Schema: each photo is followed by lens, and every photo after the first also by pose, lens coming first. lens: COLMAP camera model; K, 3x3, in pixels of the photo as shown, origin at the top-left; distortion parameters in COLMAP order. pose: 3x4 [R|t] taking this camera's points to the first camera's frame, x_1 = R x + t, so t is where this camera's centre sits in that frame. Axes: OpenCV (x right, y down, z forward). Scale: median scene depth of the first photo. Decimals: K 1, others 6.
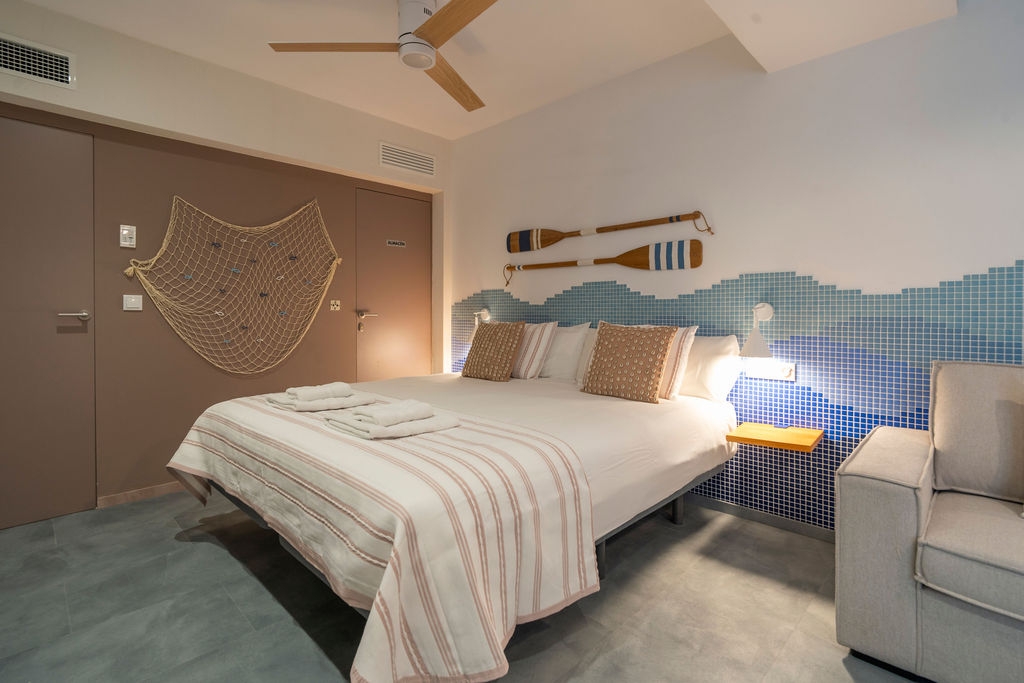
lens RADIAL K [[494.6, 0, 508.3], [0, 494.6, 313.5], [0, 0, 1]] dist [-0.017020, 0.006280]
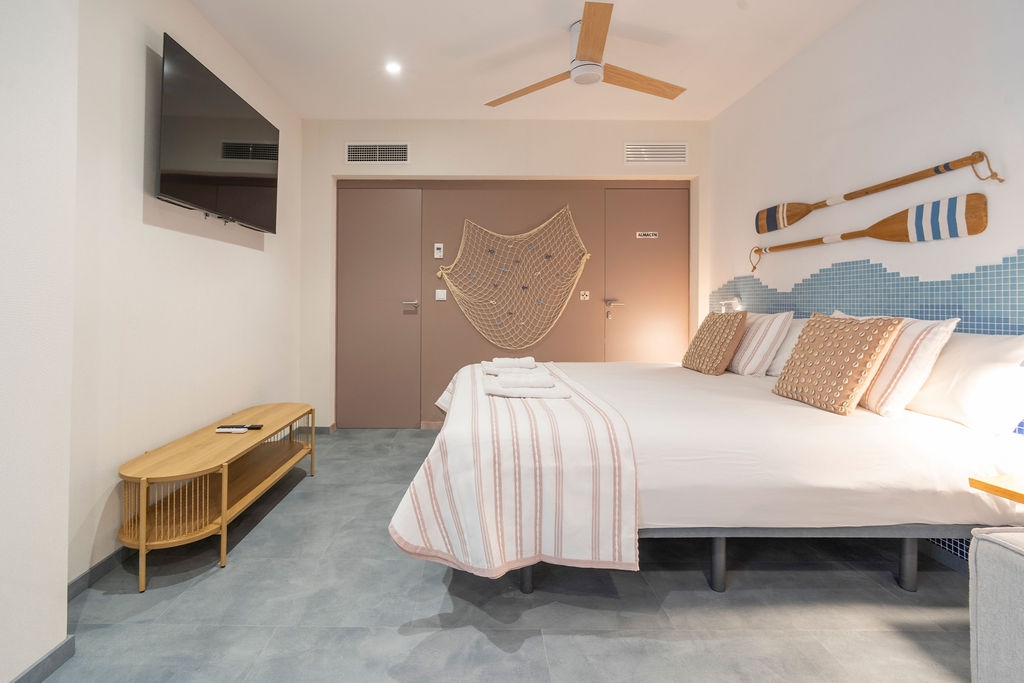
lens RADIAL K [[494.6, 0, 466.6], [0, 494.6, 294.8], [0, 0, 1]] dist [-0.017020, 0.006280]
pose [[0.690112, -0.012140, -0.723601, 0.351753], [-0.003747, 0.999786, -0.020347, 0.007284], [0.723693, 0.016753, 0.689918, 0.017841]]
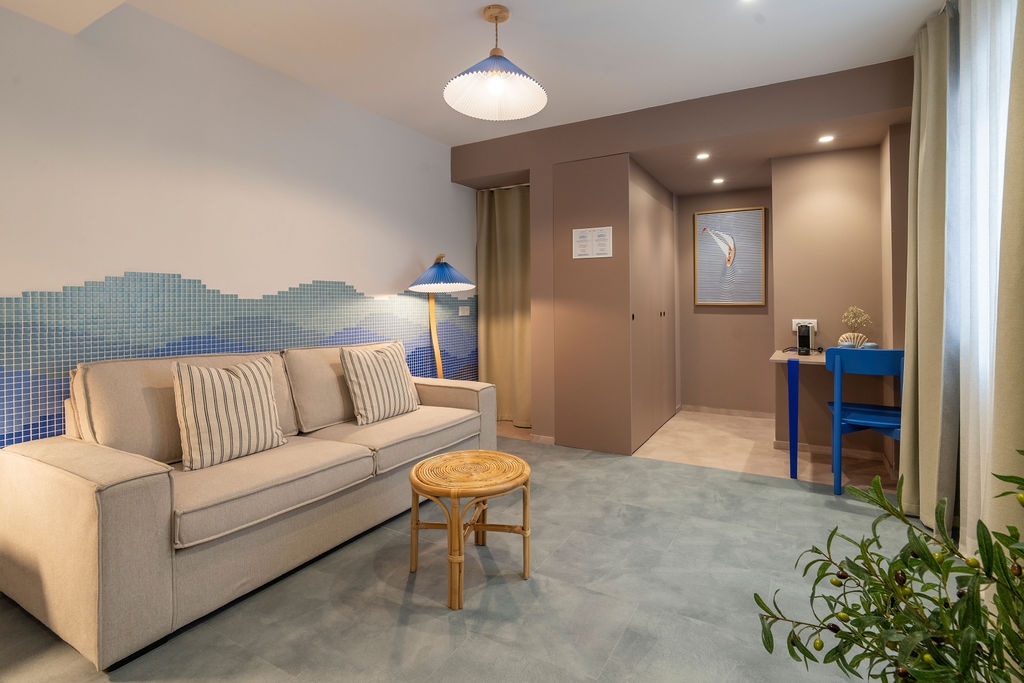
lens RADIAL K [[494.6, 0, 524.7], [0, 494.6, 299.6], [0, 0, 1]] dist [-0.017020, 0.006280]
pose [[-0.267404, 0.006329, 0.963564, -0.242166], [0.011060, 0.999933, -0.003499, -0.015771], [-0.963521, 0.009721, -0.267456, 0.239971]]
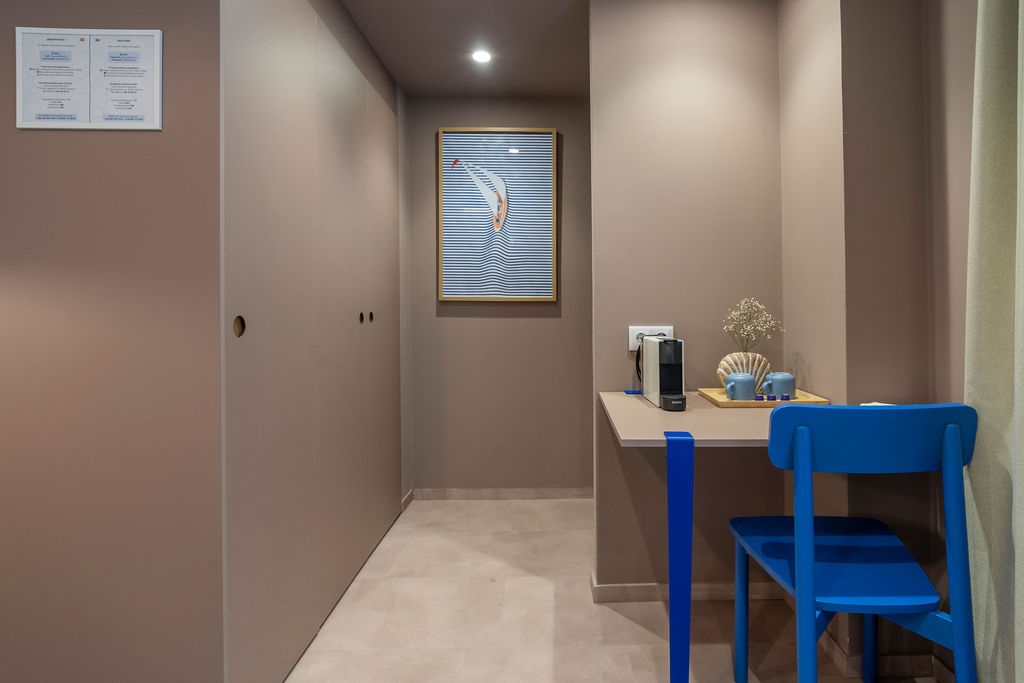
lens RADIAL K [[529.8, 0, 554.4], [0, 529.8, 300.8], [0, 0, 1]] dist [-0.013223, 0.005997]
pose [[-0.715925, 0.008316, 0.698128, 0.391327], [0.007897, 0.999962, -0.003813, 0.008338], [-0.698133, 0.002783, -0.715963, -0.220757]]
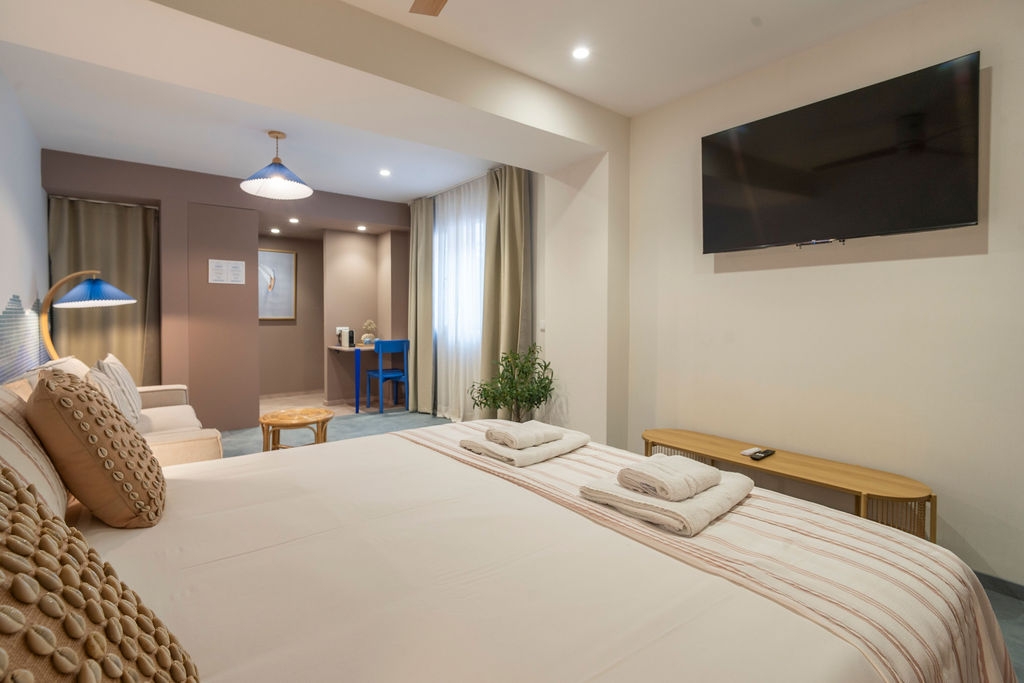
lens RADIAL K [[494.6, 0, 503.1], [0, 494.6, 319.2], [0, 0, 1]] dist [-0.017020, 0.006280]
pose [[-0.990478, -0.003852, 0.137620, -0.214145], [-0.001441, 0.999844, 0.017616, -0.036106], [-0.137666, 0.017250, -0.990328, 1.230504]]
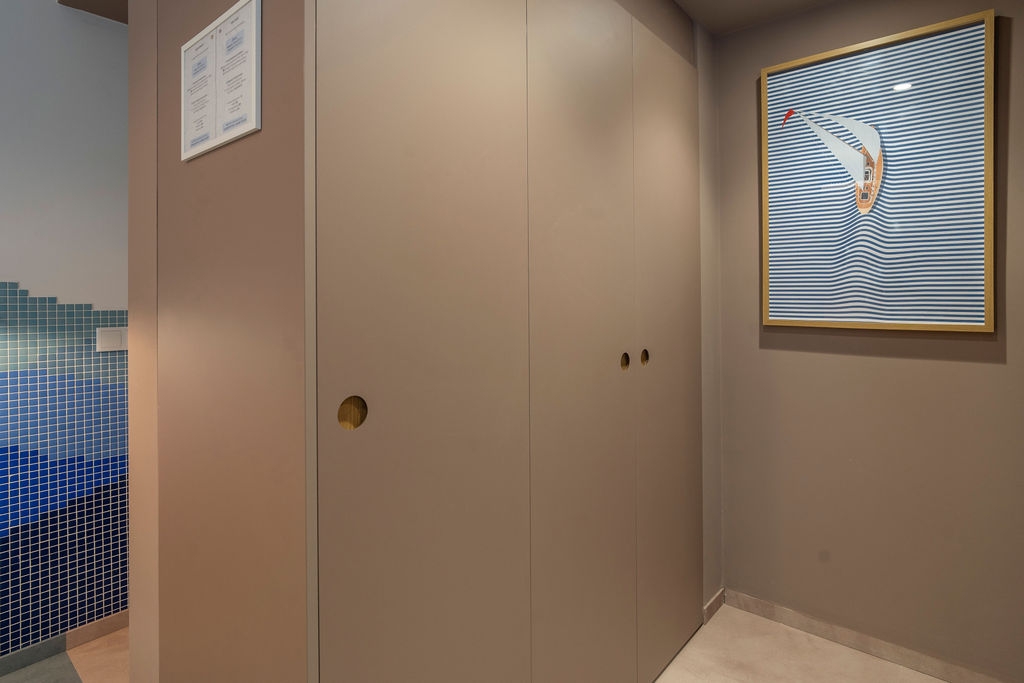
lens RADIAL K [[529.8, 0, 515.7], [0, 529.8, 299.0], [0, 0, 1]] dist [-0.013223, 0.005997]
pose [[-0.076710, 0.002676, 0.997050, 0.586301], [0.009234, 0.999955, -0.001973, -0.030953], [-0.997011, 0.009055, -0.076731, -0.409208]]
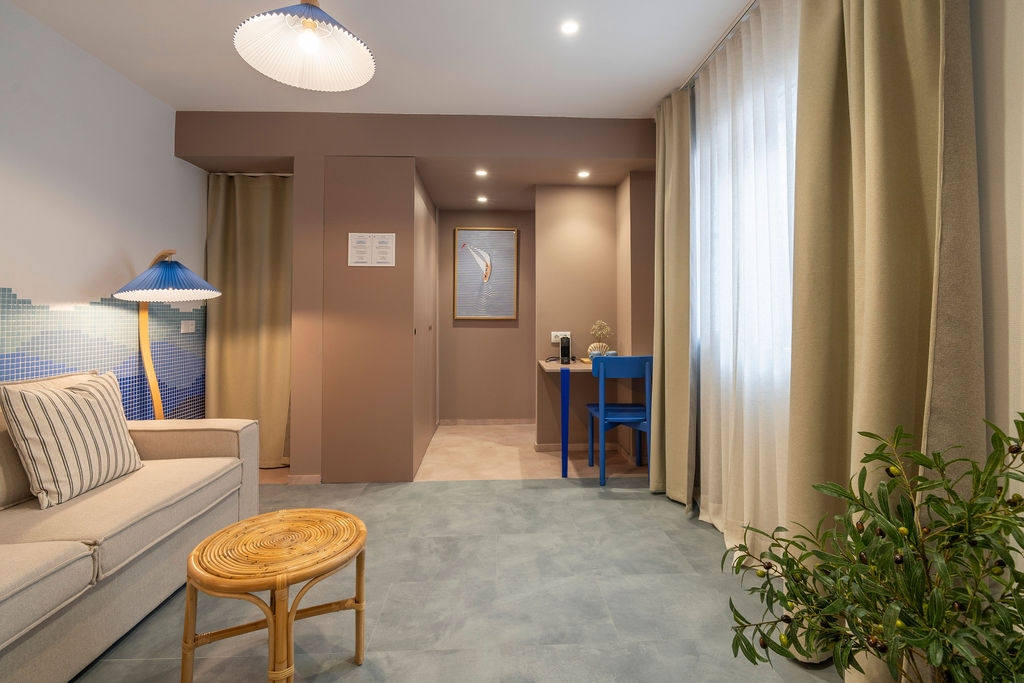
lens RADIAL K [[494.6, 0, 517.1], [0, 494.6, 299.3], [0, 0, 1]] dist [-0.017020, 0.006280]
pose [[-0.741246, 0.021105, 0.670902, -0.083659], [0.003996, 0.999627, -0.027031, -0.017577], [-0.671222, -0.017356, -0.741053, 0.349391]]
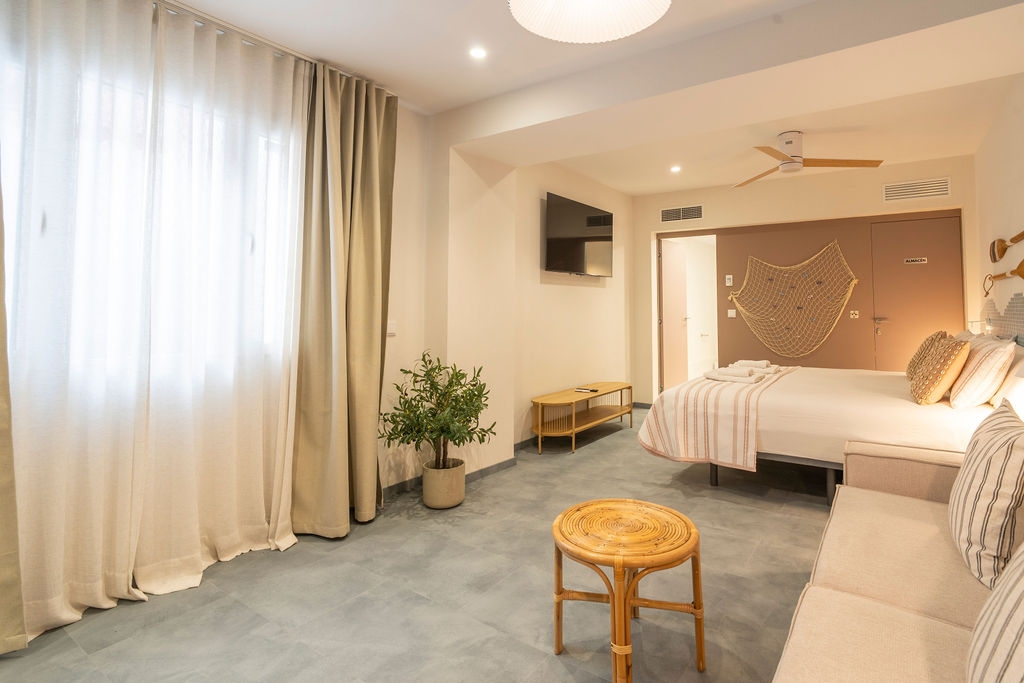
lens RADIAL K [[494.6, 0, 567.9], [0, 494.6, 288.3], [0, 0, 1]] dist [-0.017020, 0.006280]
pose [[0.200885, -0.044467, -0.978605, 0.998902], [-0.001476, 0.998954, -0.045694, -0.030534], [0.979614, 0.010624, 0.200609, -0.050840]]
